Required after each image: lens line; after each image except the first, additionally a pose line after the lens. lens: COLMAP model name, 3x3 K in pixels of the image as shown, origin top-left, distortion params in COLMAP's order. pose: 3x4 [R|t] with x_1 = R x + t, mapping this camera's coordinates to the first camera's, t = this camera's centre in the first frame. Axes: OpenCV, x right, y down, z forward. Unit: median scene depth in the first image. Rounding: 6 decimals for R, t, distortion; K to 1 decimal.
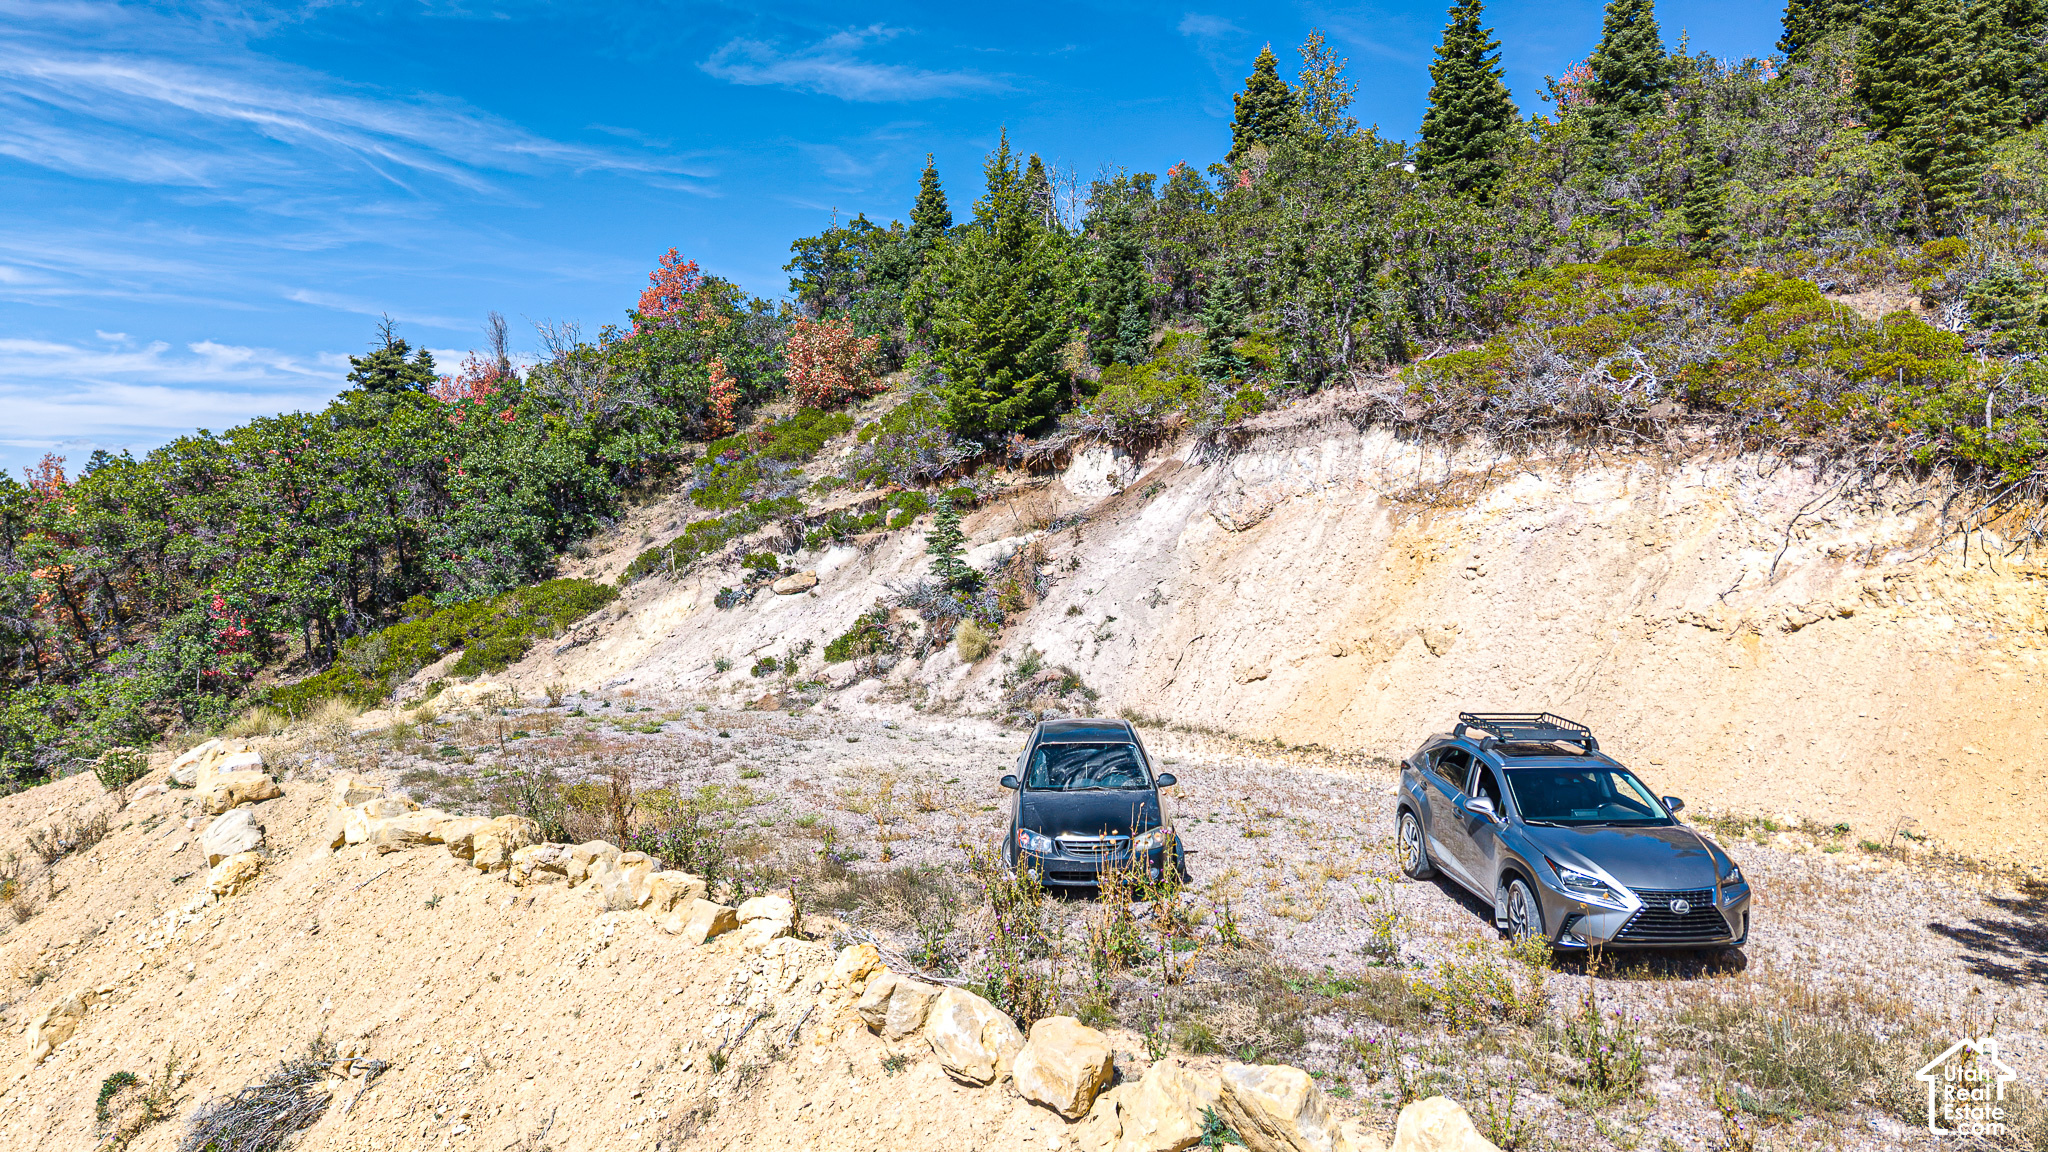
lens RADIAL K [[1367.9, 0, 1024.0], [0, 1367.9, 576.0], [0, 0, 1]] dist [0.038314, -0.005713]
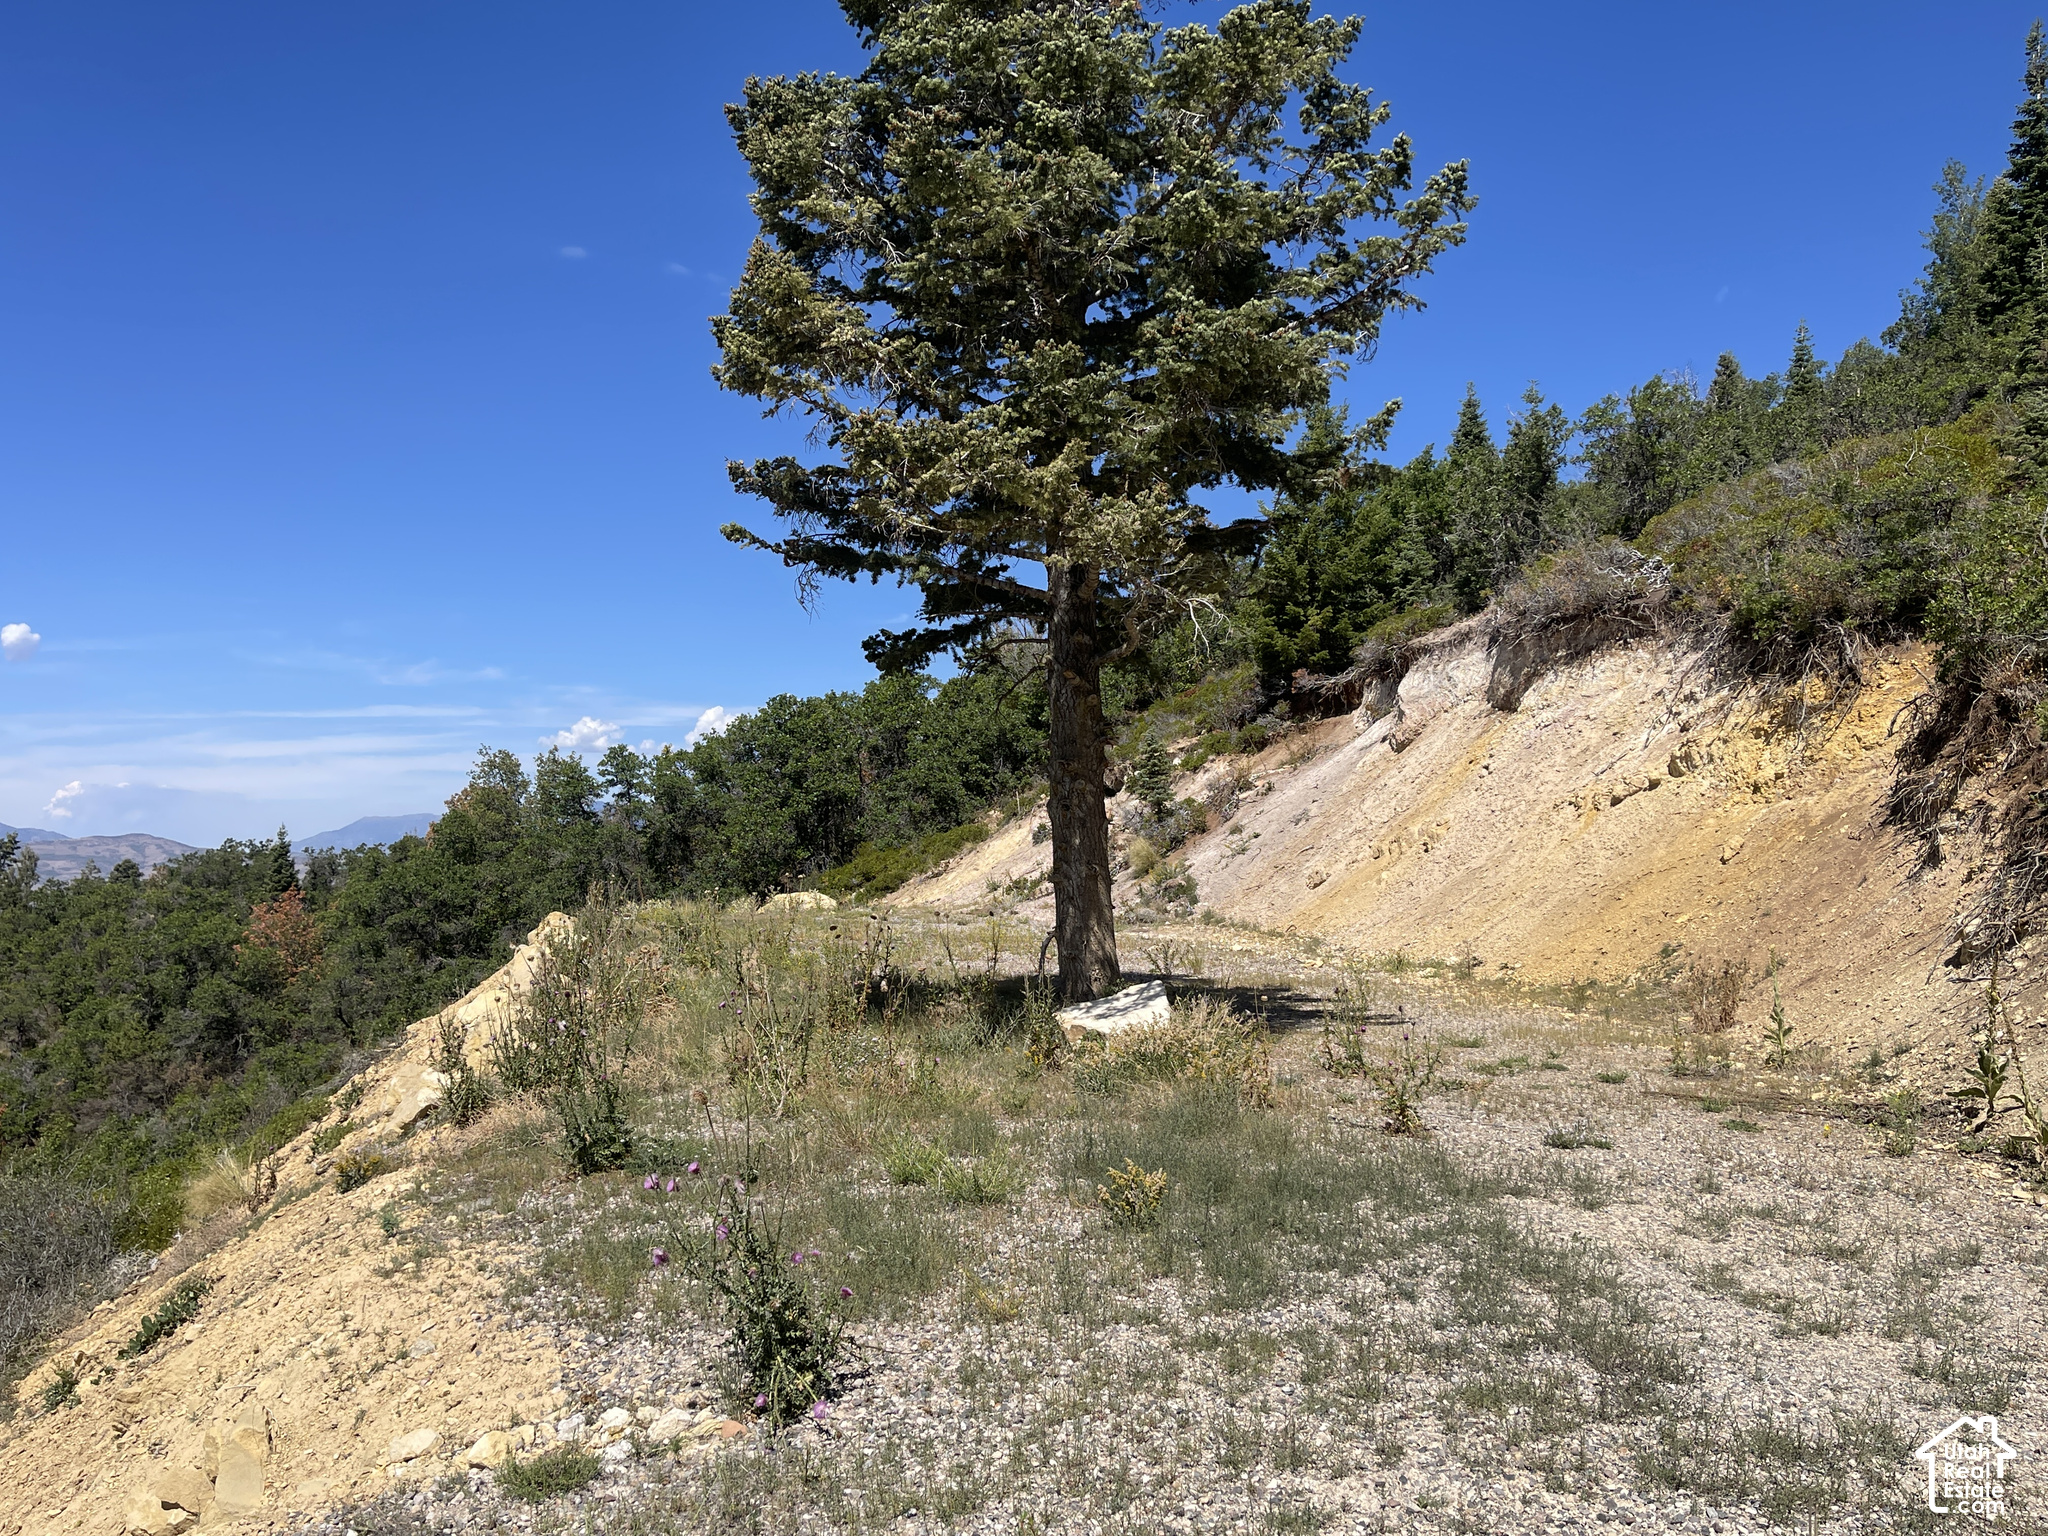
lens RADIAL K [[1642.4, 0, 1024.0], [0, 1642.4, 768.0], [0, 0, 1]] dist [-0.002147, -0.000380]
pose [[0.773871, -0.069156, -0.629556, 0.706303], [0.028195, 0.996797, -0.074839, 0.065974], [0.632715, 0.040166, 0.773343, -0.131297]]
